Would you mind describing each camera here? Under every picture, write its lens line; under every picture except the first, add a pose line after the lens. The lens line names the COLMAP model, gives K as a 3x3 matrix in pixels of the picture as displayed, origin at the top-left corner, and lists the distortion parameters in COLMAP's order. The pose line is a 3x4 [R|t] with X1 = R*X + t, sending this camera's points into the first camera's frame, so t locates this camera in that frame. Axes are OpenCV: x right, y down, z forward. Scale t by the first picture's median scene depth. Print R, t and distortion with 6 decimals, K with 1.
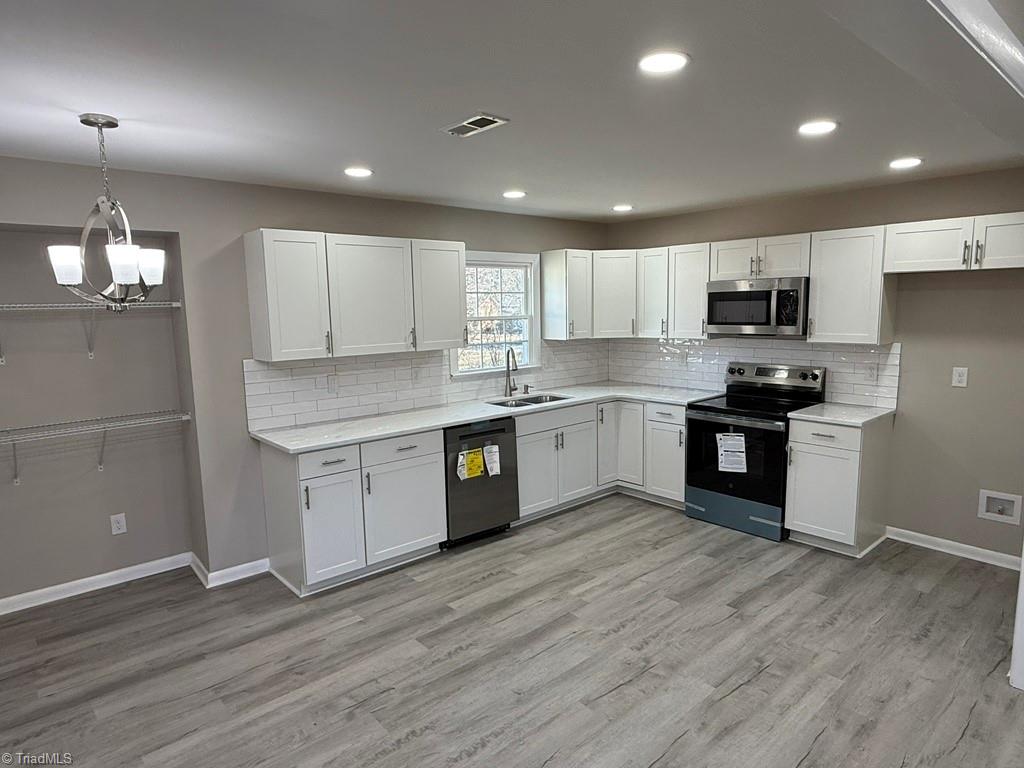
lens RADIAL K [[608.9, 0, 506.8], [0, 608.9, 386.1], [0, 0, 1]] dist [0.000497, 0.000964]
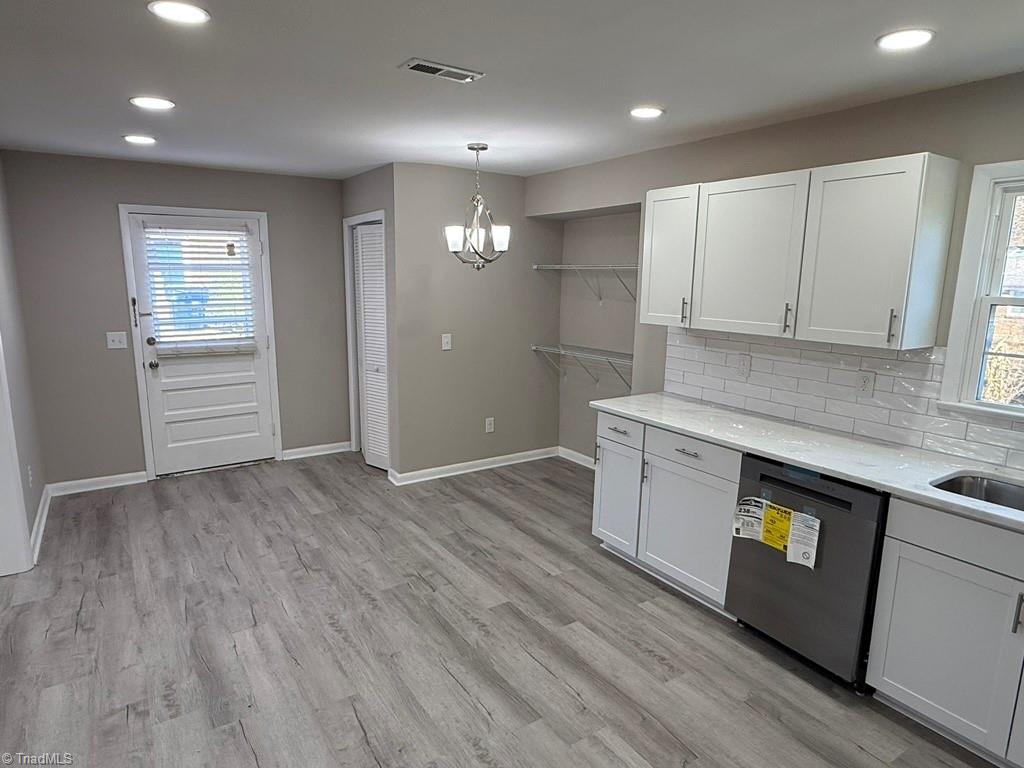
lens RADIAL K [[608.9, 0, 506.4], [0, 608.9, 385.4], [0, 0, 1]] dist [0.000497, 0.000964]
pose [[-0.133307, 0.196084, -0.971484, 0.715690], [-0.143017, 0.966167, 0.214635, -0.137238], [0.980701, 0.167551, -0.100754, 0.979613]]
